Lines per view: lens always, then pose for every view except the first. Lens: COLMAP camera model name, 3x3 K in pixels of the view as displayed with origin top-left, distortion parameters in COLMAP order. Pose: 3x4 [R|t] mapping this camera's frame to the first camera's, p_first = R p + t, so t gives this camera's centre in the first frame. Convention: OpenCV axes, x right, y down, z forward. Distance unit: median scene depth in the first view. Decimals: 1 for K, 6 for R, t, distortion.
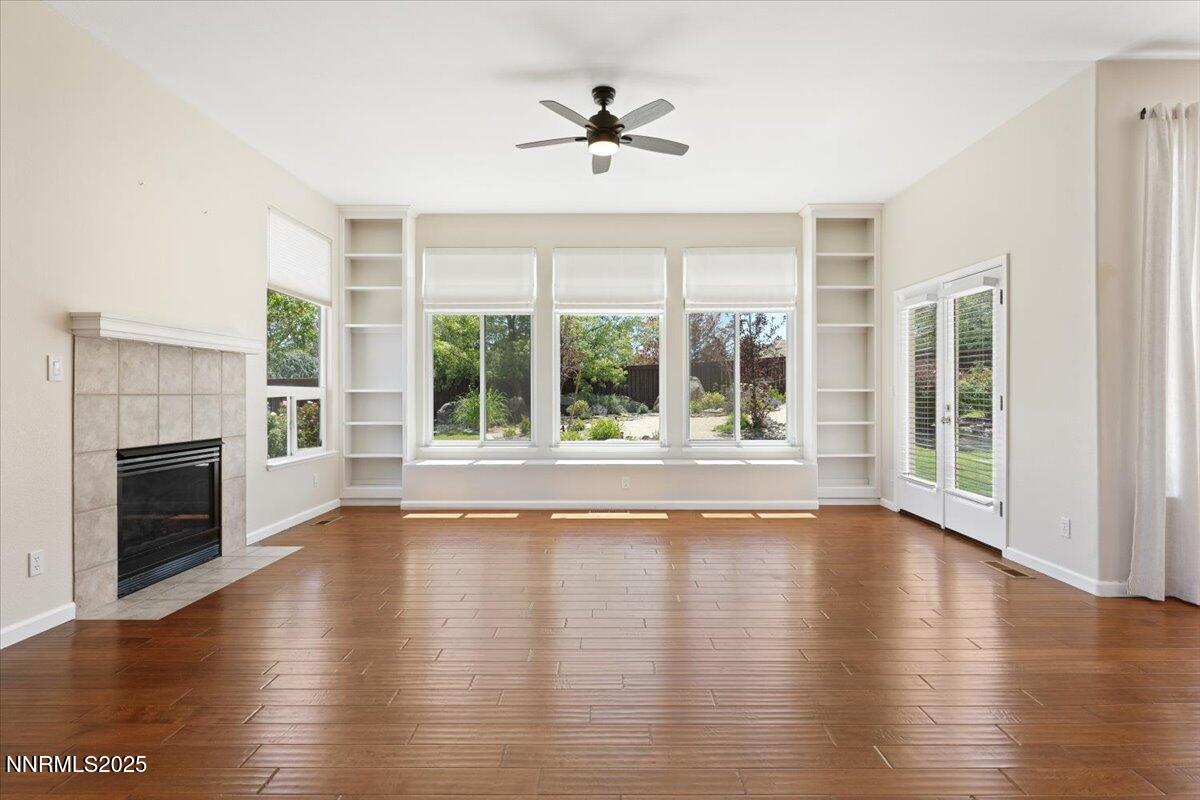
lens RADIAL K [[630.4, 0, 599.7], [0, 630.4, 392.9], [0, 0, 1]] dist [-0.001608, -0.002193]
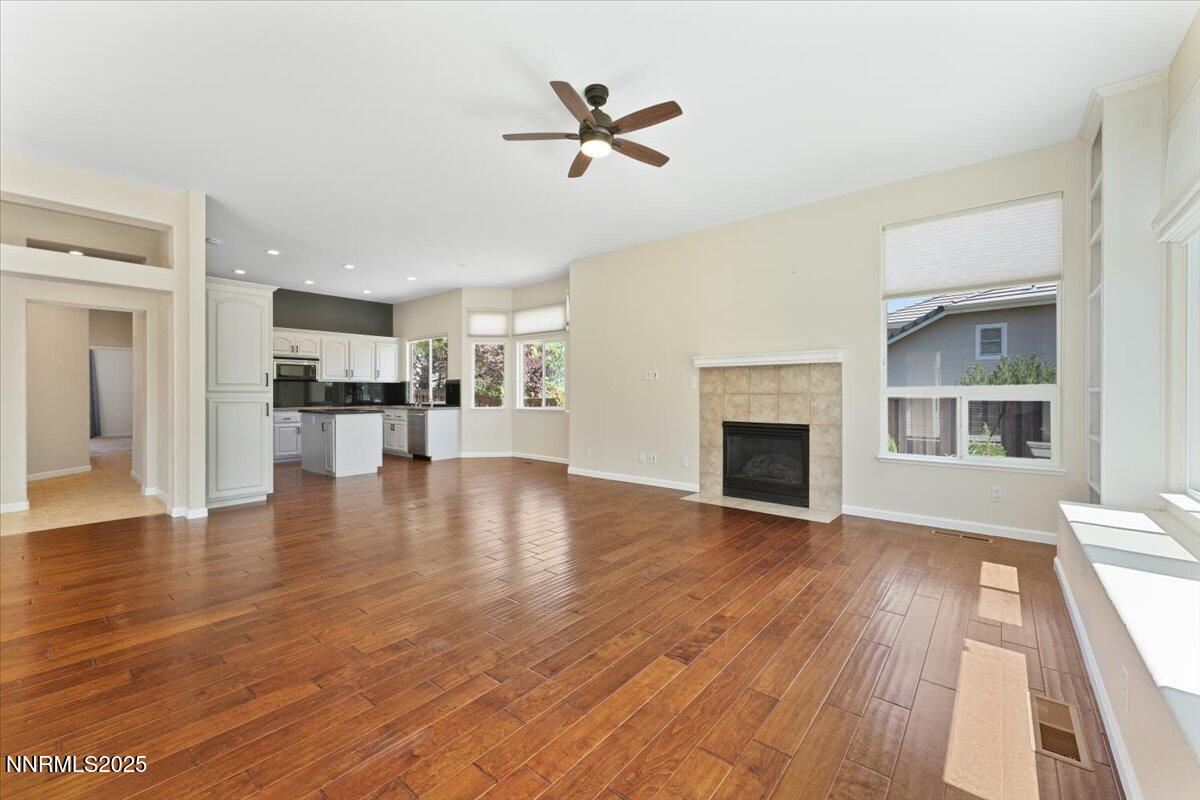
lens RADIAL K [[484.3, 0, 605.2], [0, 484.3, 394.9], [0, 0, 1]] dist [0.001071, -0.000356]
pose [[-0.623851, 0.005095, -0.781527, 0.377863], [0.000719, 0.999982, 0.005945, -0.002069], [0.781543, 0.003147, -0.623843, 0.933352]]
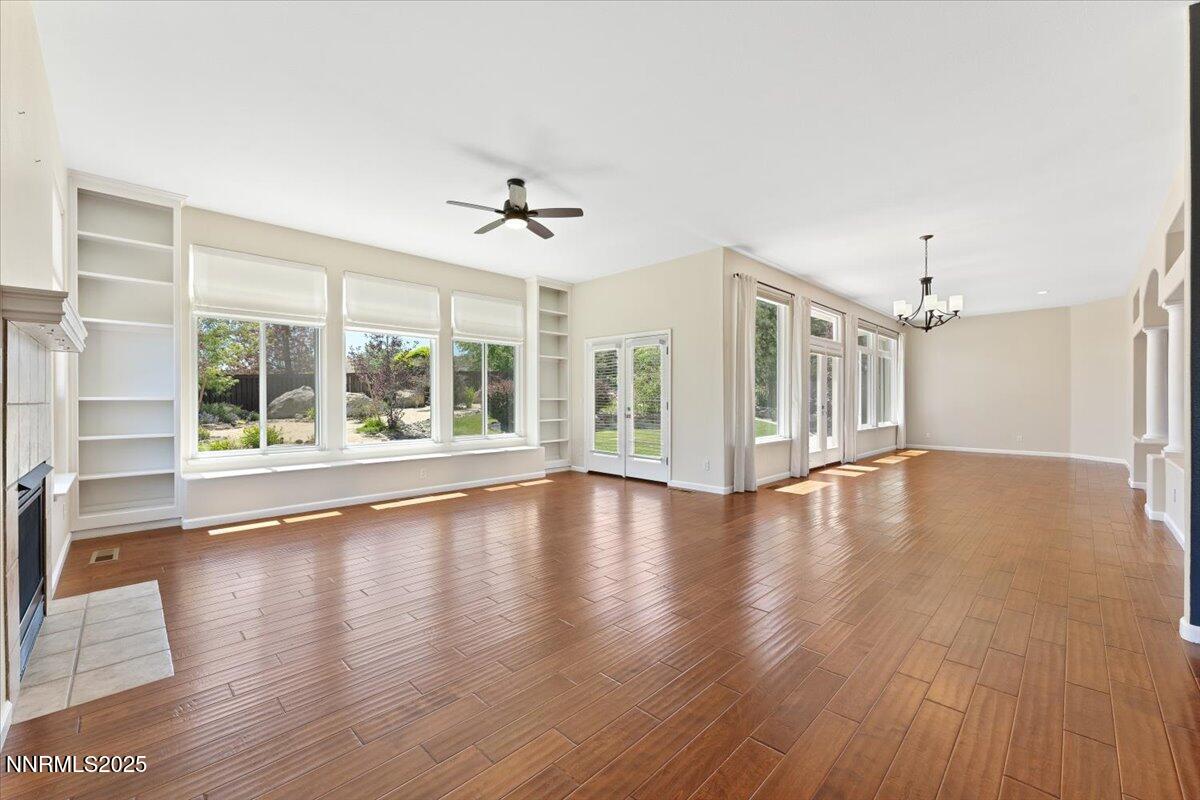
lens RADIAL K [[484.3, 0, 605.3], [0, 484.3, 399.4], [0, 0, 1]] dist [0.001071, -0.000356]
pose [[0.696439, 0.001164, 0.717615, -0.386143], [0.000932, 0.999996, -0.002526, -0.000072], [-0.717616, 0.002428, 0.696435, 0.075319]]
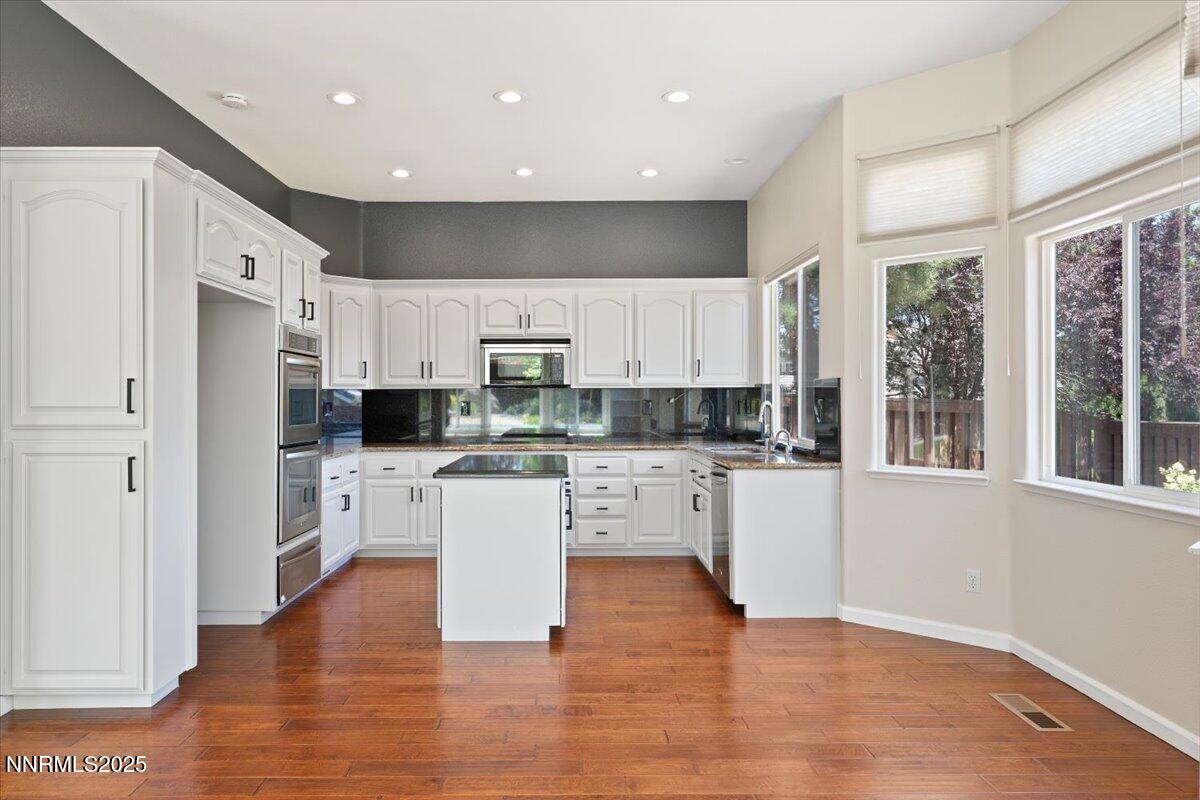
lens RADIAL K [[812.9, 0, 565.4], [0, 812.9, 394.0], [0, 0, 1]] dist [0.006854, -0.002224]
pose [[-0.999922, 0.002821, -0.012172, -0.174526], [0.002853, 0.999993, -0.002600, -0.021912], [0.012164, -0.002634, -0.999923, 0.504403]]
